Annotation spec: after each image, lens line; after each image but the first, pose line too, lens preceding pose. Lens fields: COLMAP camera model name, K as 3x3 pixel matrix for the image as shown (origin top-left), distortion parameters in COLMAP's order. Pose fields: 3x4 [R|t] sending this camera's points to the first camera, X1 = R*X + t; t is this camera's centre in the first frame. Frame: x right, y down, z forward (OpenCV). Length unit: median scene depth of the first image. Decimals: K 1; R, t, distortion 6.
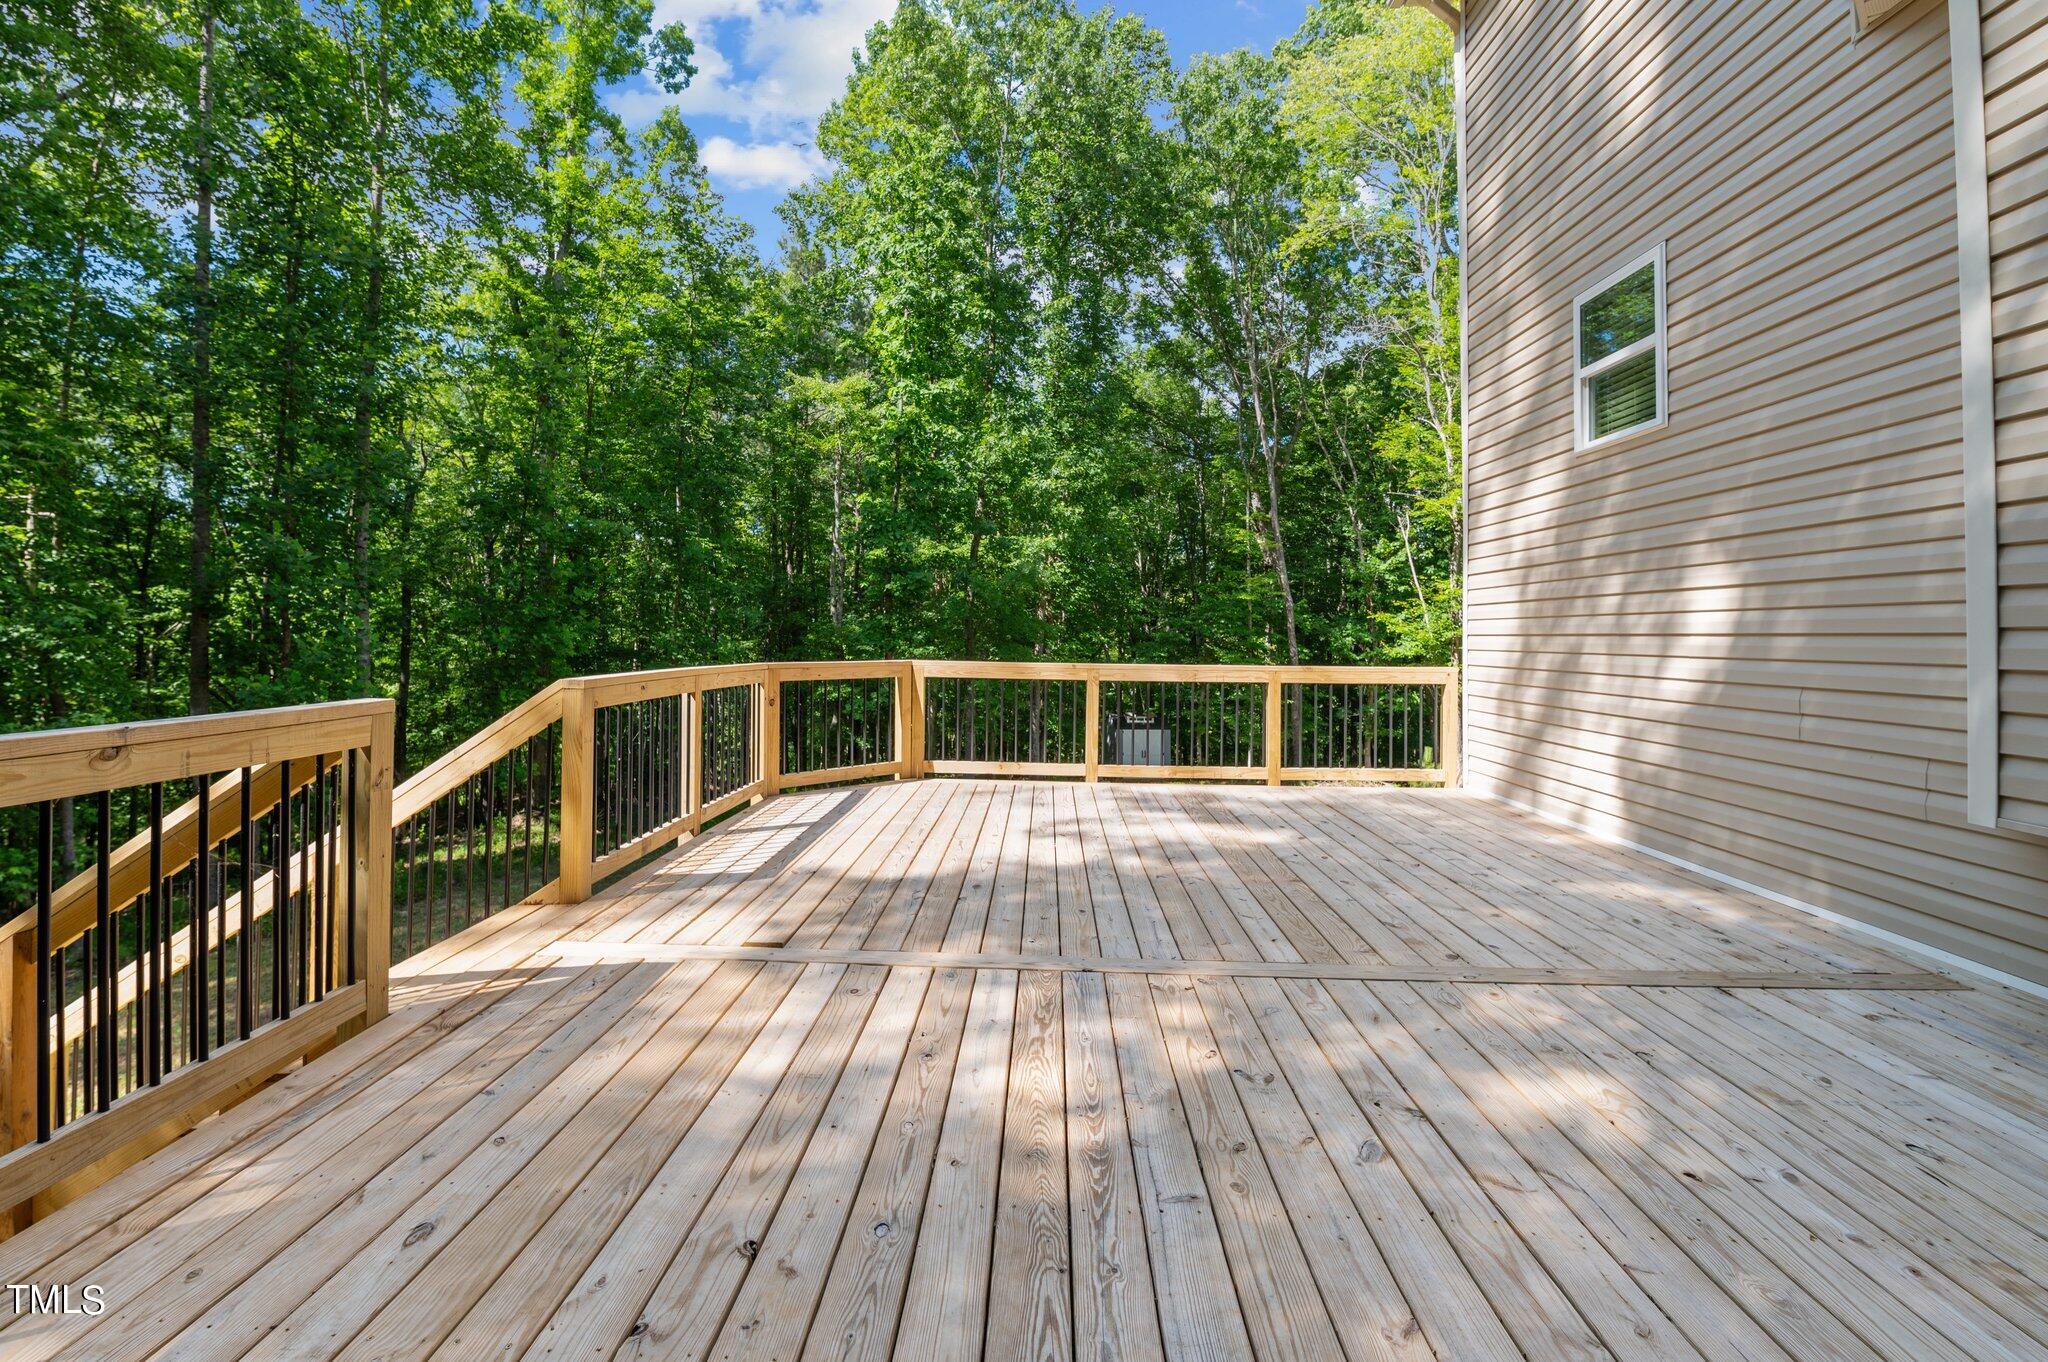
lens RADIAL K [[885.9, 0, 1027.3], [0, 885.9, 642.3], [0, 0, 1]] dist [-0.010809, -0.004732]
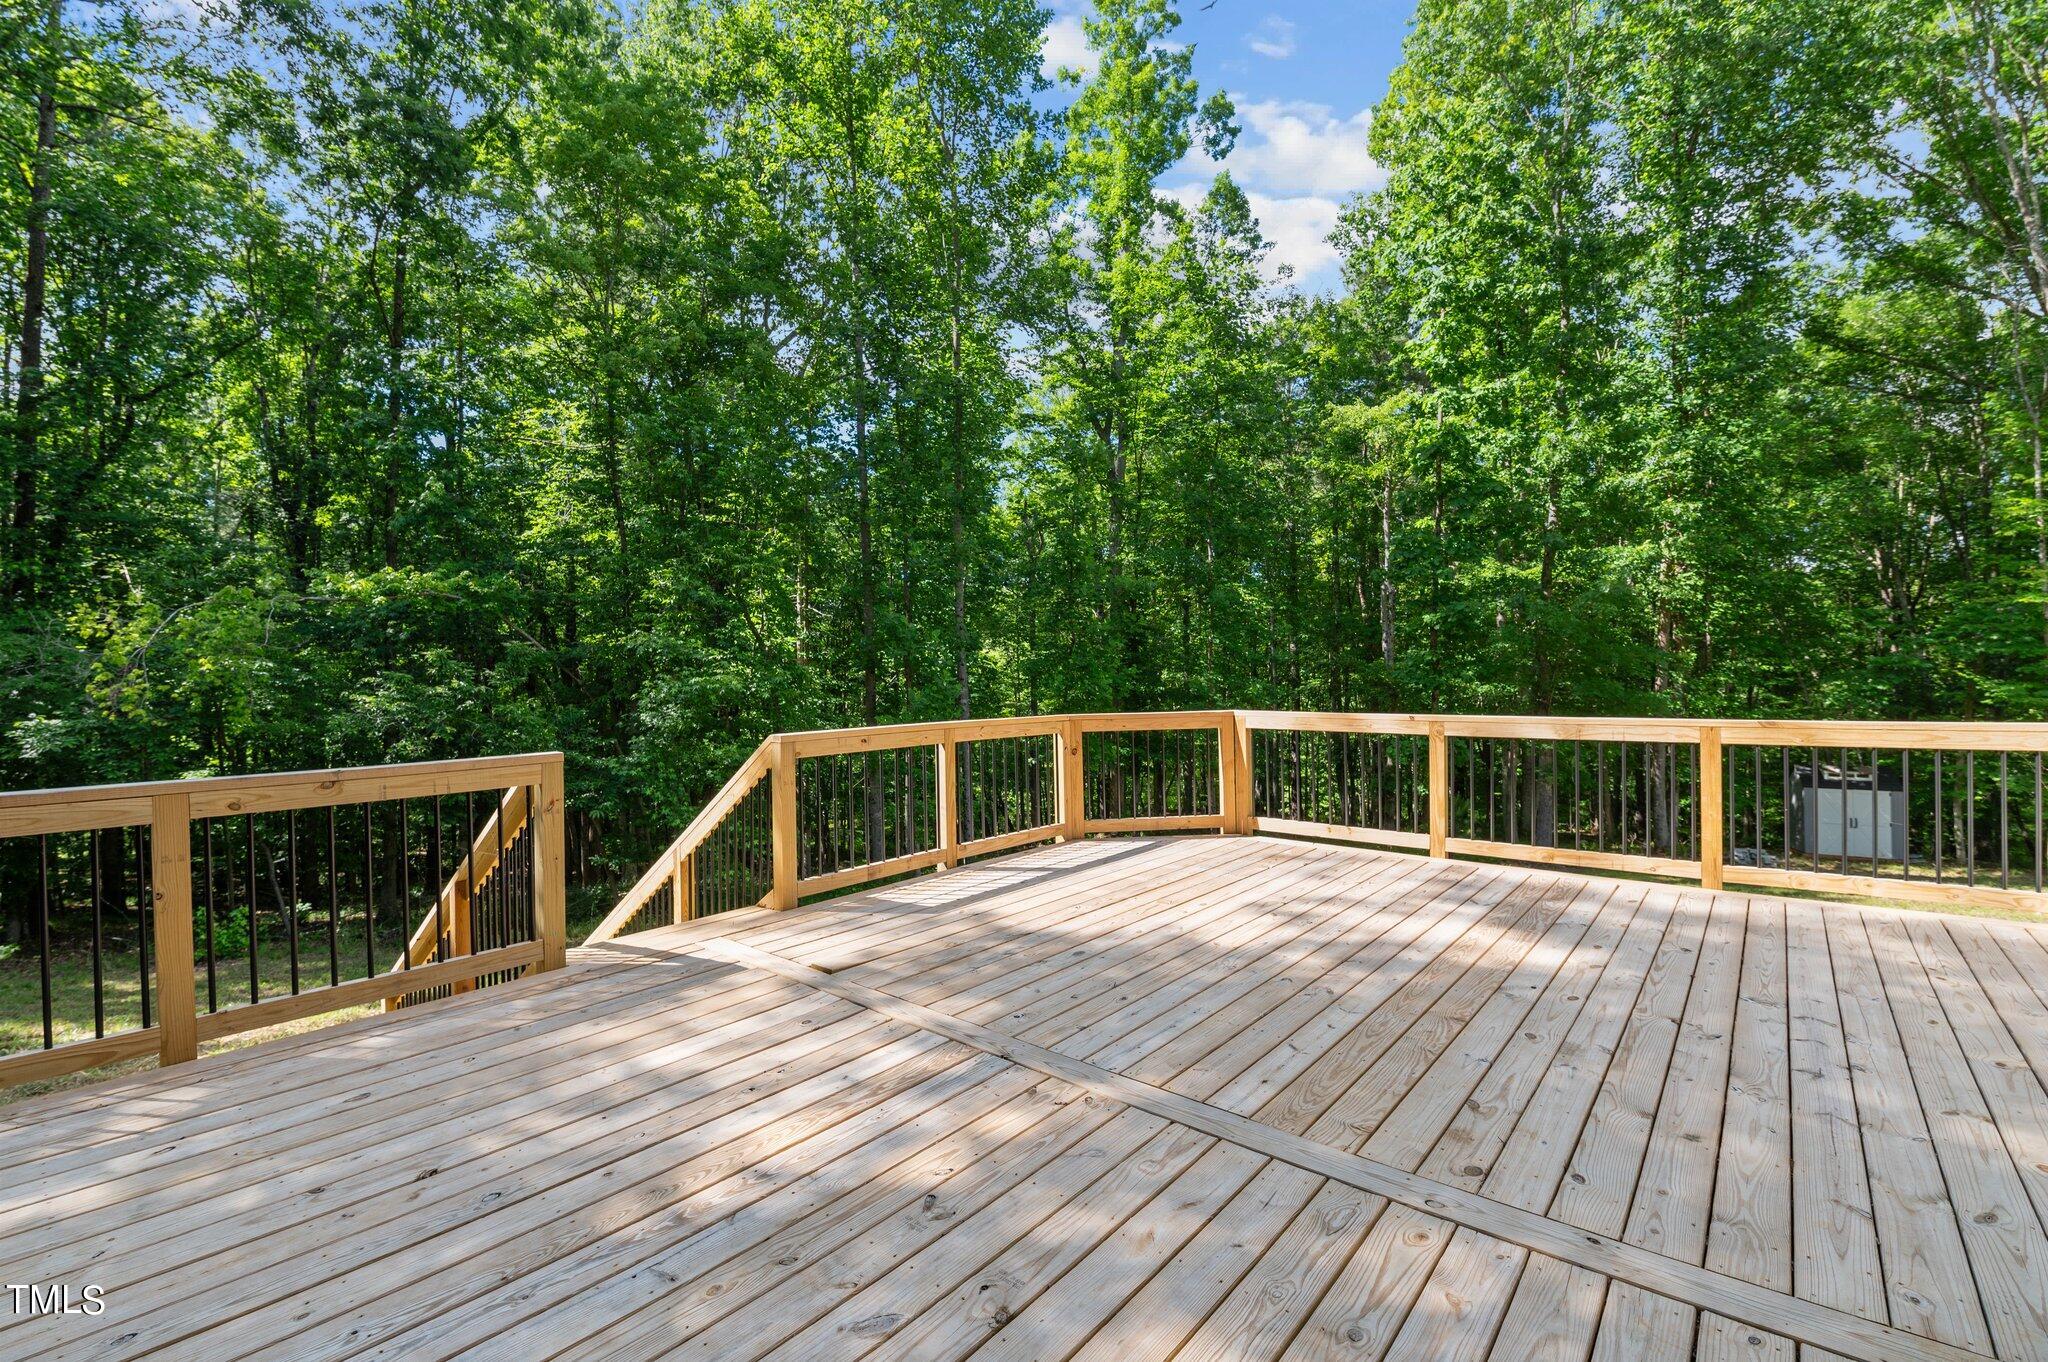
lens RADIAL K [[885.9, 0, 1028.0], [0, 885.9, 688.6], [0, 0, 1]] dist [-0.010809, -0.004732]
pose [[0.783863, -0.013940, -0.620777, 0.286878], [0.020140, 0.999793, 0.002979, -0.010280], [0.620607, -0.014838, 0.783981, 0.118697]]
